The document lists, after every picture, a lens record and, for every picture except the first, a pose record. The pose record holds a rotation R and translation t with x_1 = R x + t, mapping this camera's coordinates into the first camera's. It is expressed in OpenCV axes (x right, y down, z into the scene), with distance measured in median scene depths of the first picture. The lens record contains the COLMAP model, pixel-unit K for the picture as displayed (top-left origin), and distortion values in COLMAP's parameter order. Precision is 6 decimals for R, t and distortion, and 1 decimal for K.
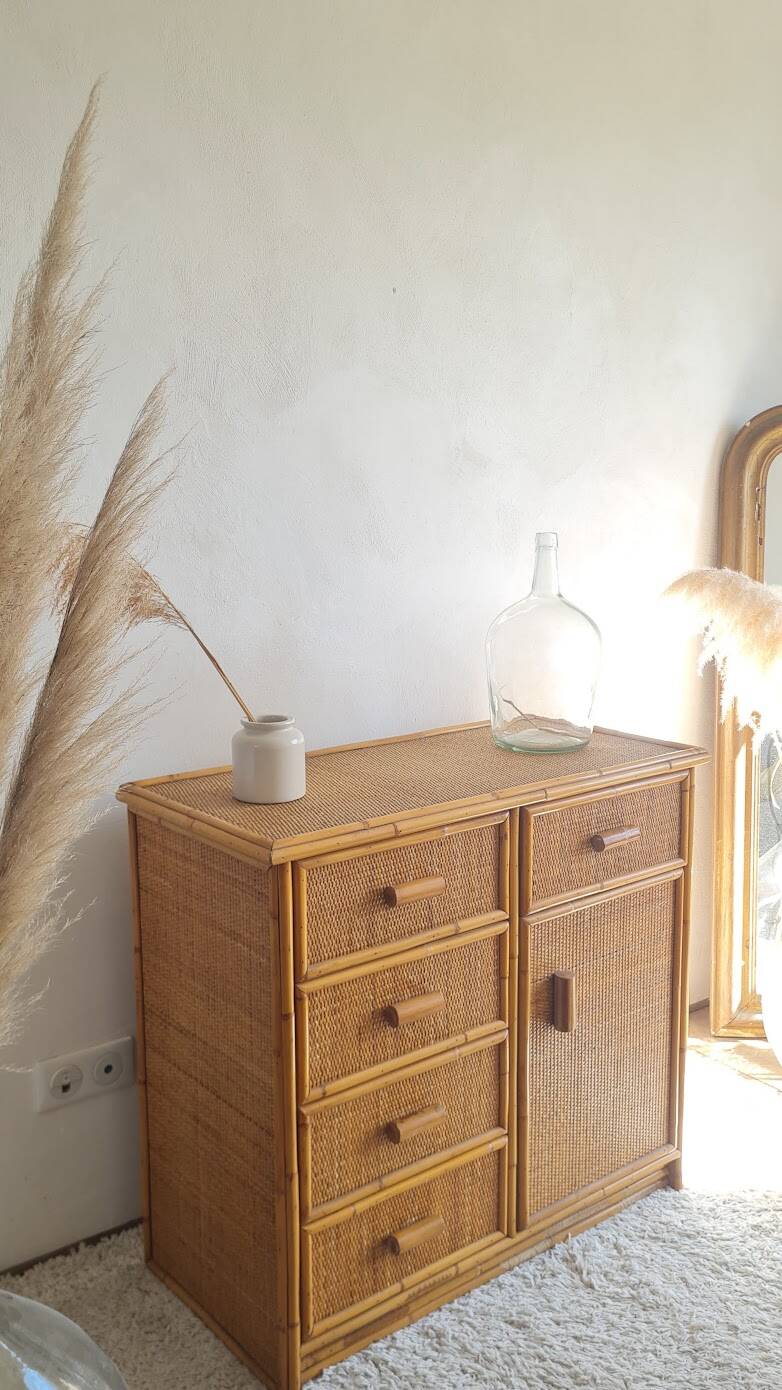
lens RADIAL K [[1283.3, 0, 396.6], [0, 1283.3, 677.8], [0, 0, 1]] dist [0.030815, 0.000000]
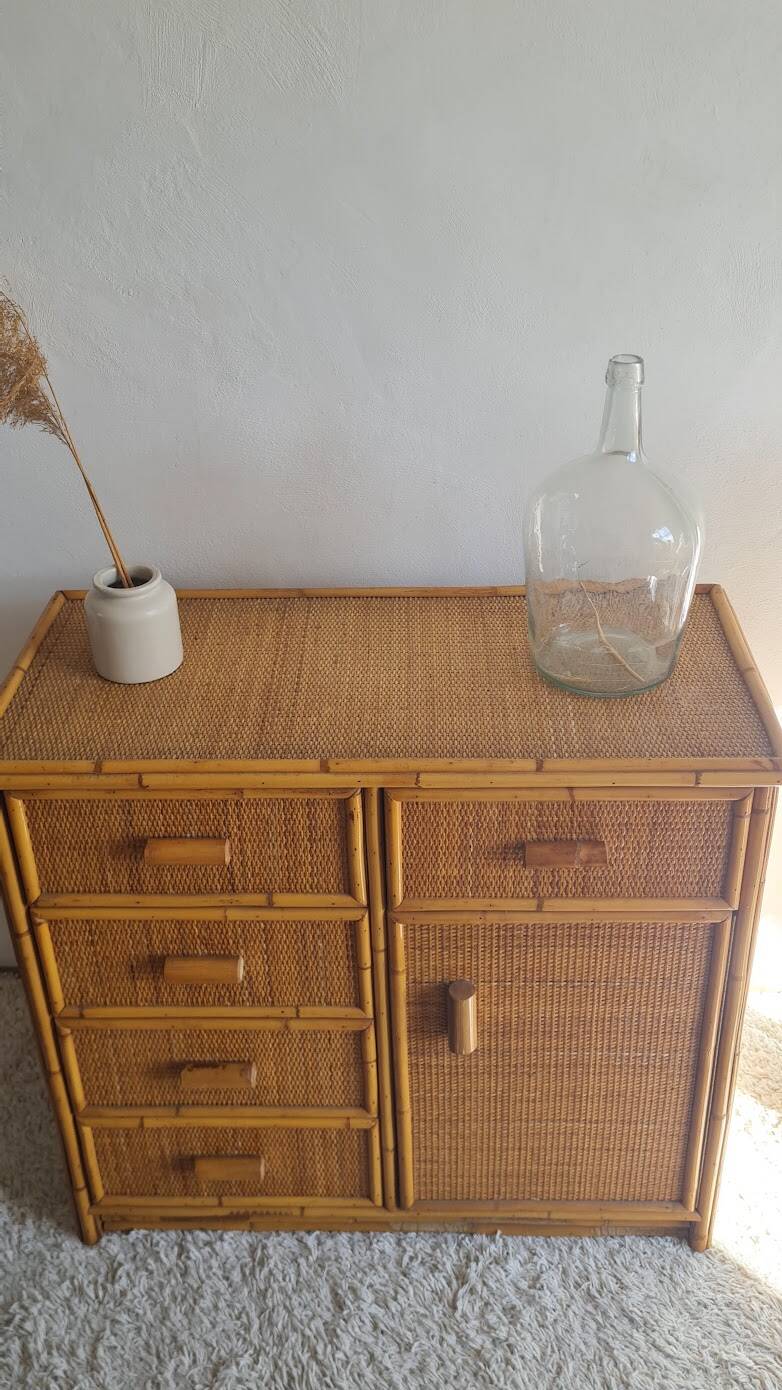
lens RADIAL K [[1283.3, 0, 392.1], [0, 1283.3, 681.3], [0, 0, 1]] dist [0.030815, 0.000000]
pose [[0.756435, 0.323014, -0.568743, 0.489582], [-0.084047, 0.910340, 0.405238, -0.241247], [0.648647, -0.258735, 0.715761, 0.514857]]
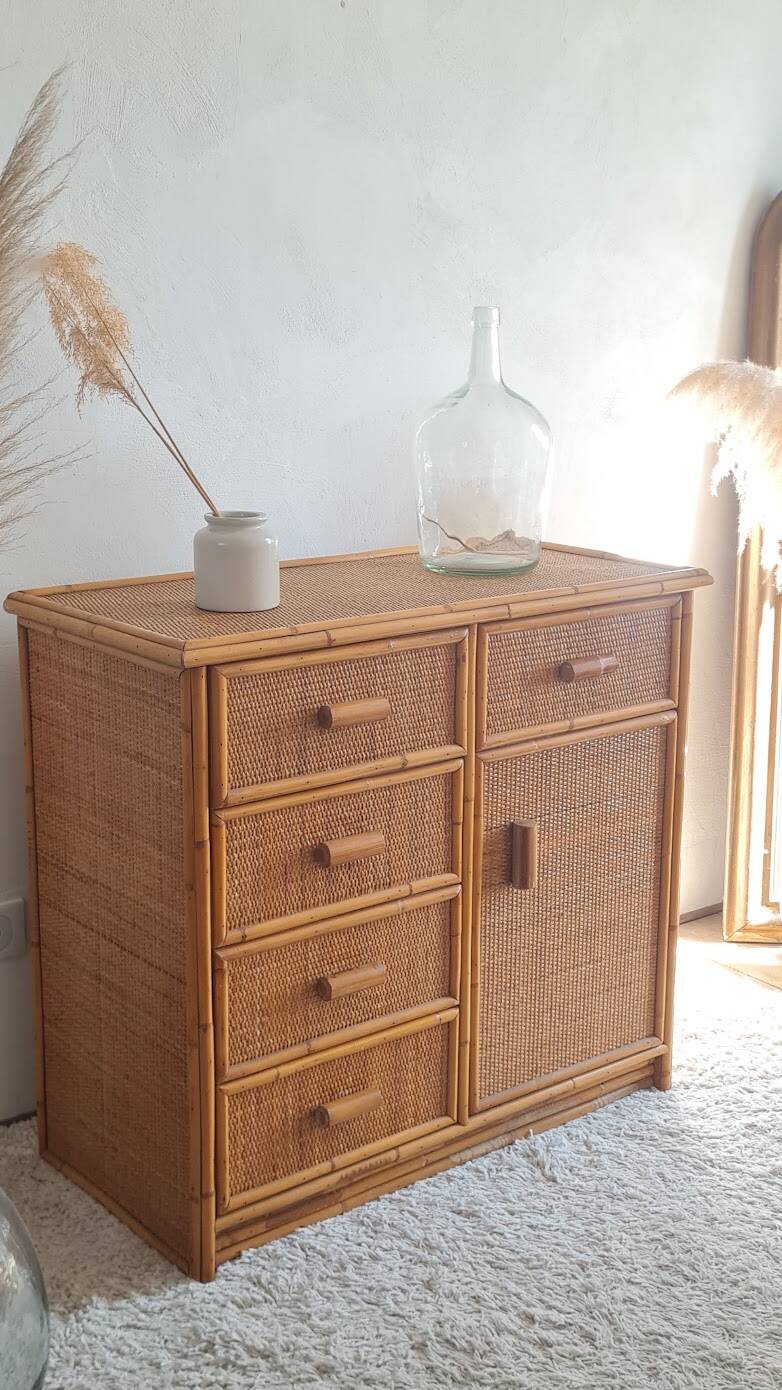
lens RADIAL K [[1724.5, 0, 391.8], [0, 1724.5, 690.3], [0, 0, 1]] dist [0.042713, 0.000000]
pose [[0.999893, 0.011482, 0.009099, 0.029102], [-0.012064, 0.997696, 0.066756, 0.069463], [-0.008311, -0.066859, 0.997728, -0.147853]]
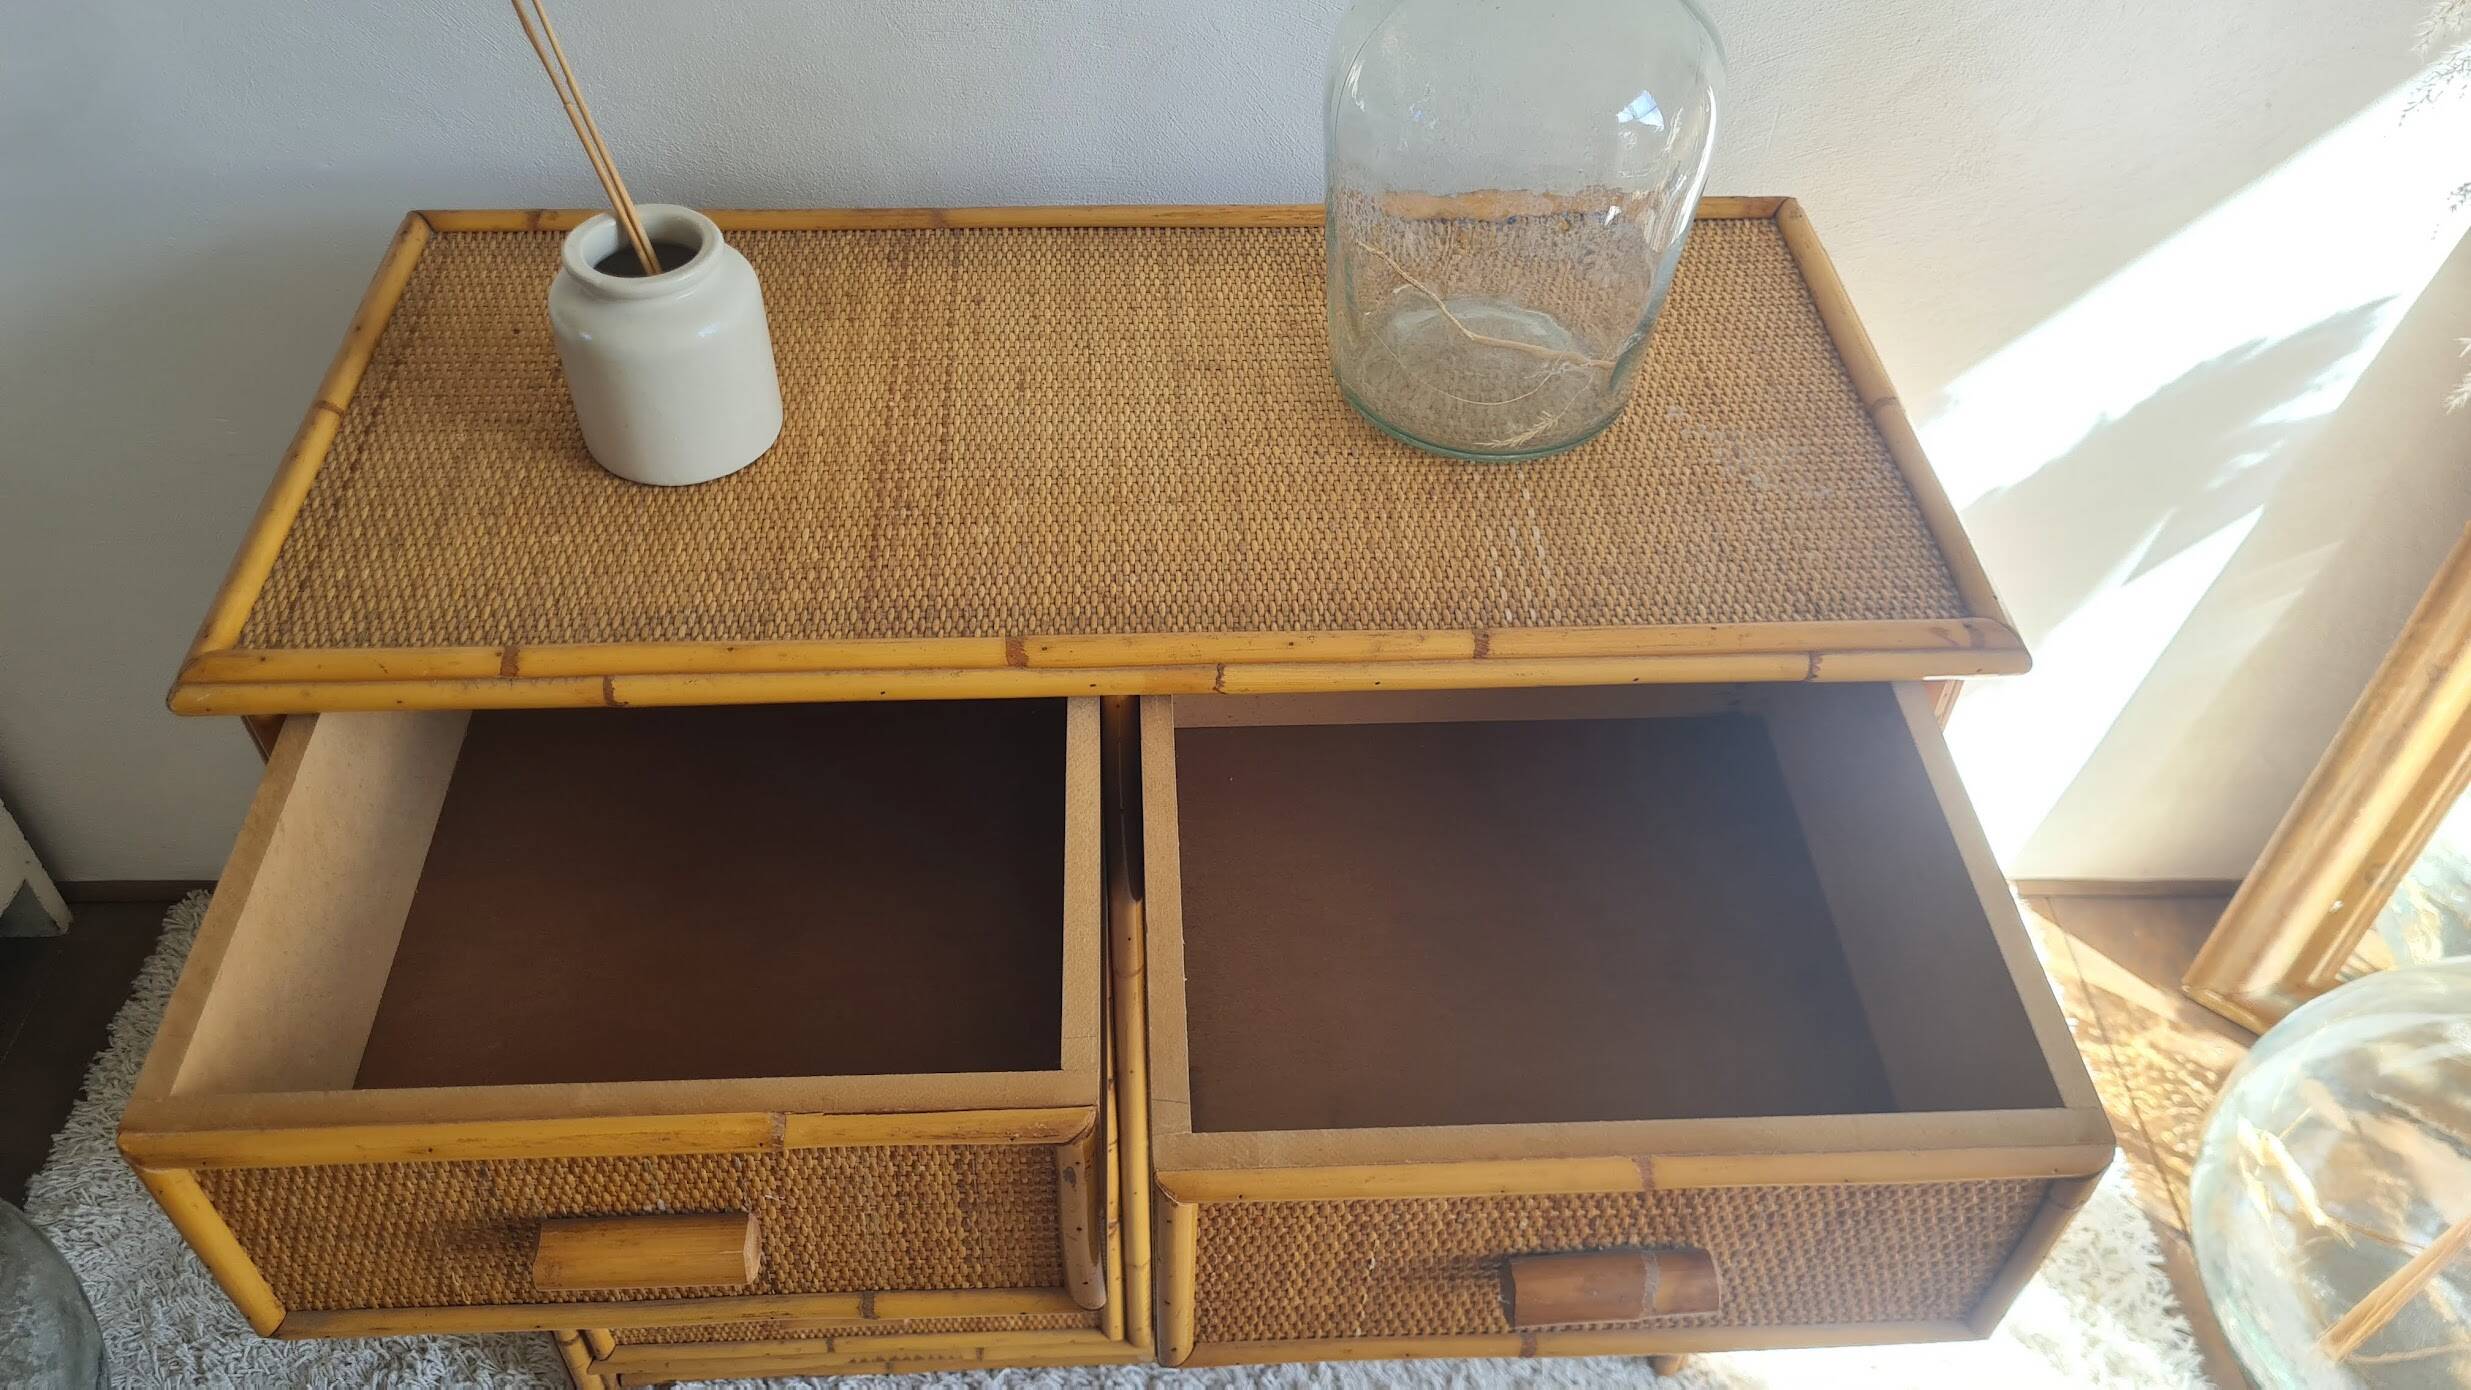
lens RADIAL K [[1884.3, 0, 1201.4], [0, 1884.3, 687.4], [0, 0, 1]] dist [0.037270, -0.023589]
pose [[0.800549, 0.430586, -0.416795, 0.313952], [-0.112418, 0.791064, 0.601315, -0.193933], [0.588629, -0.434526, 0.681691, 0.683837]]
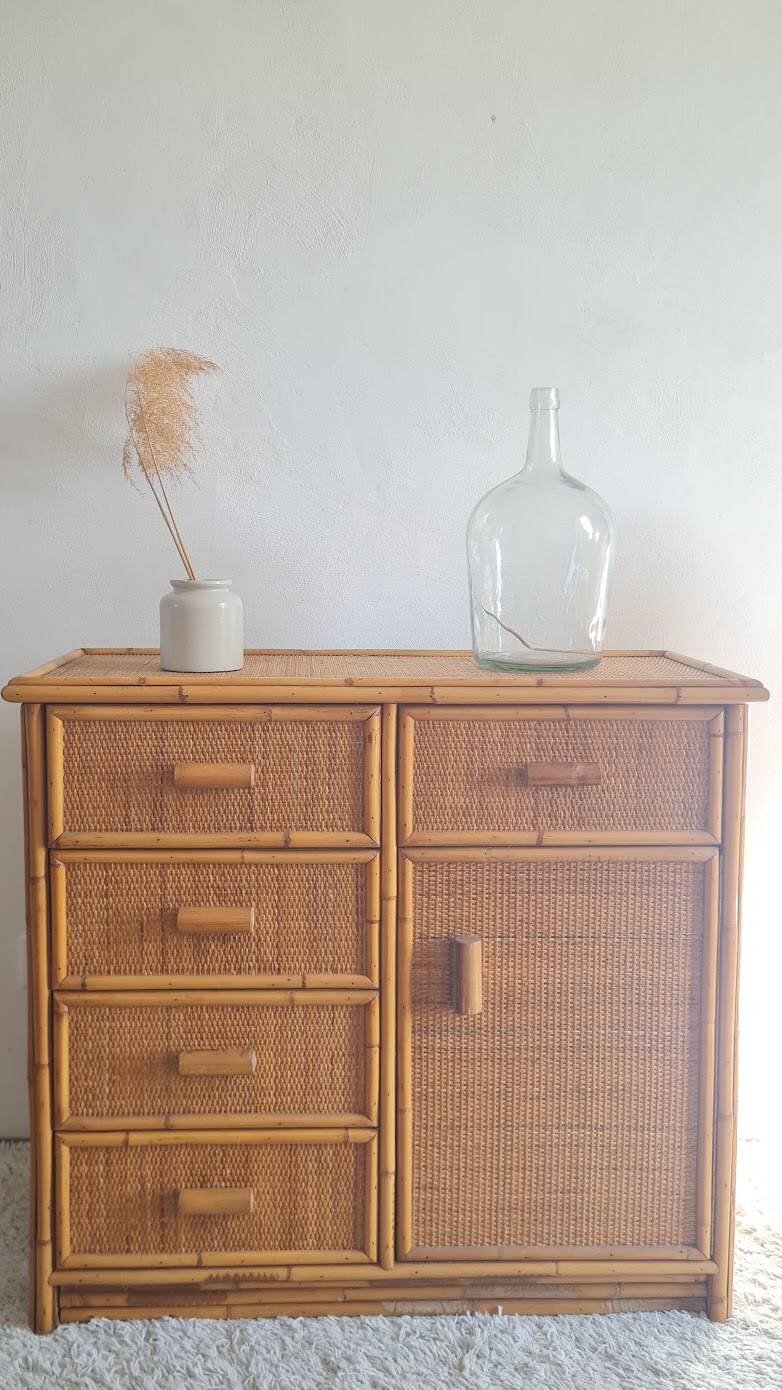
lens RADIAL K [[1374.6, 0, 384.2], [0, 1374.6, 675.2], [0, 0, 1]] dist [0.033225, 0.000000]
pose [[0.804097, 0.070868, -0.590259, 0.590645], [-0.107339, 0.993859, -0.026900, 0.107038], [0.584728, 0.084988, 0.806765, 0.315805]]
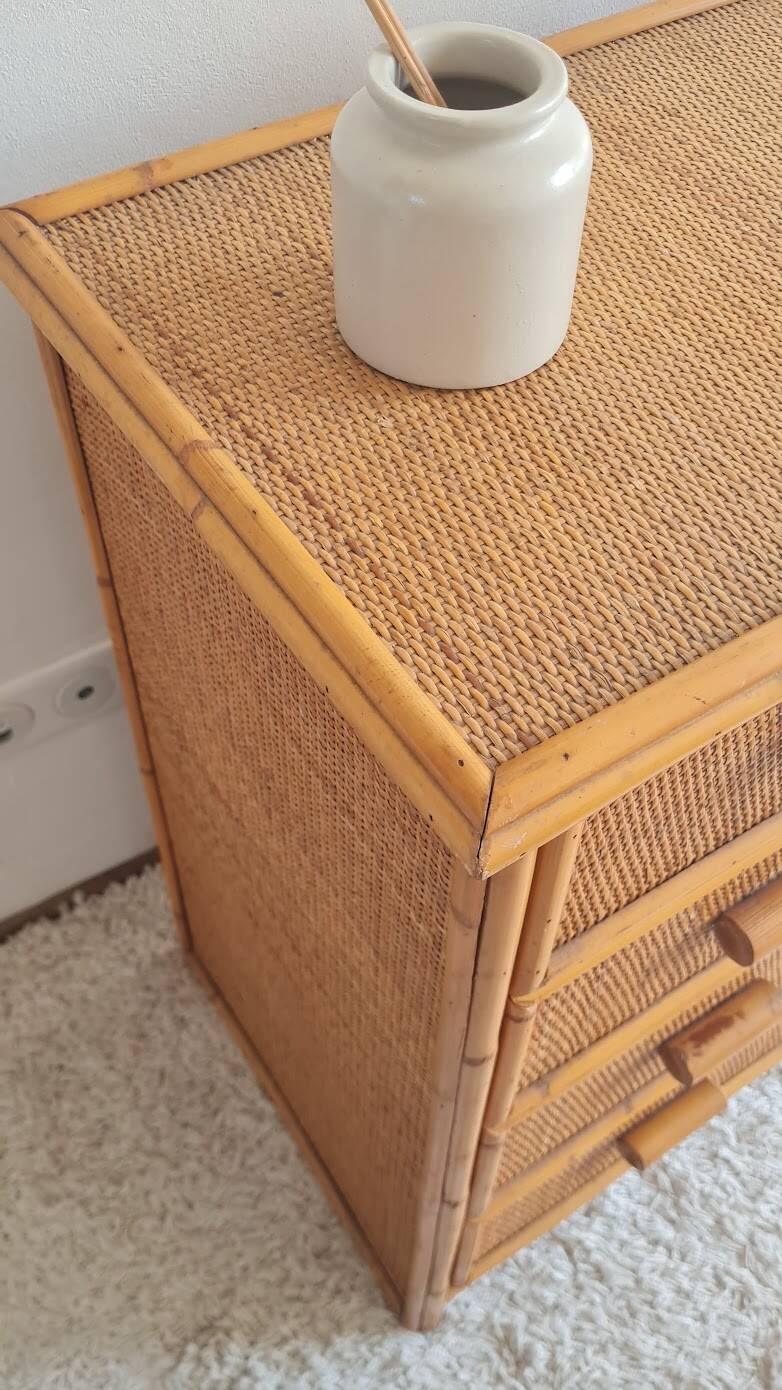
lens RADIAL K [[1283.3, 0, 379.7], [0, 1283.3, 681.3], [0, 0, 1]] dist [0.030815, 0.000000]
pose [[0.994431, 0.093732, -0.048181, -0.094108], [-0.035980, 0.731643, 0.680738, -0.051760], [0.099058, -0.675214, 0.730941, 0.715875]]
